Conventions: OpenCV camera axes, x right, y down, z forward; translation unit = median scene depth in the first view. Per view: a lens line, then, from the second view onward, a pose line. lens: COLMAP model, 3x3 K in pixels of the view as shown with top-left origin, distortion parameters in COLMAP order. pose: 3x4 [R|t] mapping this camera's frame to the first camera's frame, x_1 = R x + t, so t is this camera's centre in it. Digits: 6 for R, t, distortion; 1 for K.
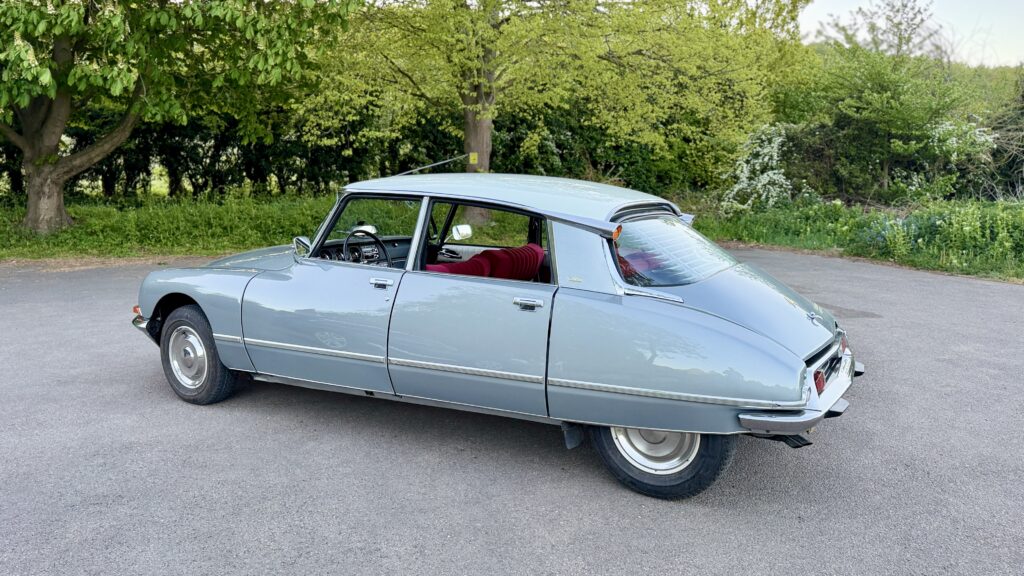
lens RADIAL K [[720.9, 0, 517.5], [0, 720.9, 289.4], [0, 0, 1]] dist [0.037109, -0.047306]
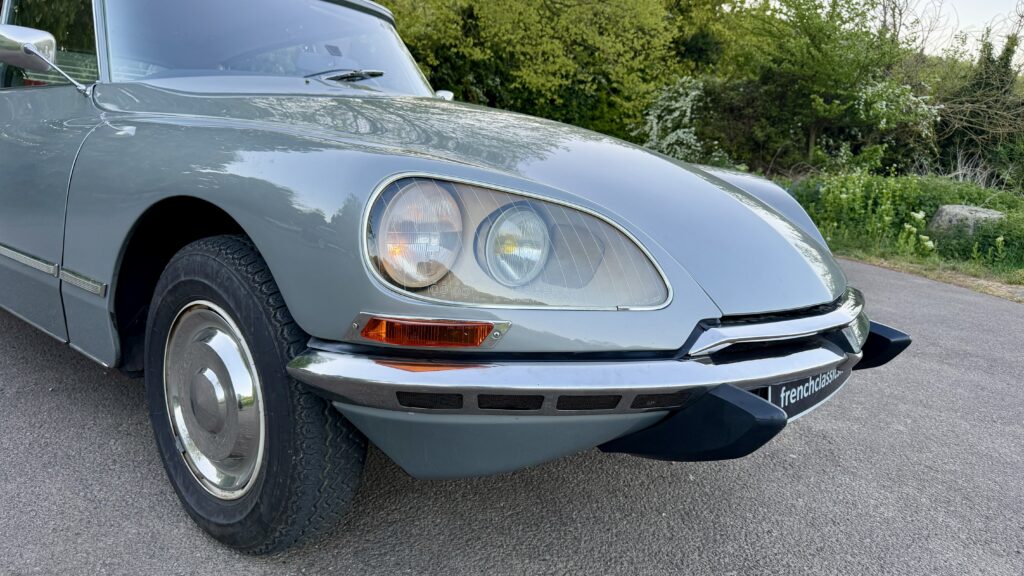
lens RADIAL K [[720.9, 0, 519.7], [0, 720.9, 305.5], [0, 0, 1]] dist [0.037109, -0.047306]
pose [[0.996762, 0.080272, 0.004741, 0.175270], [-0.080412, 0.994925, 0.060488, 0.010801], [0.000138, -0.060673, 0.998158, 0.126433]]
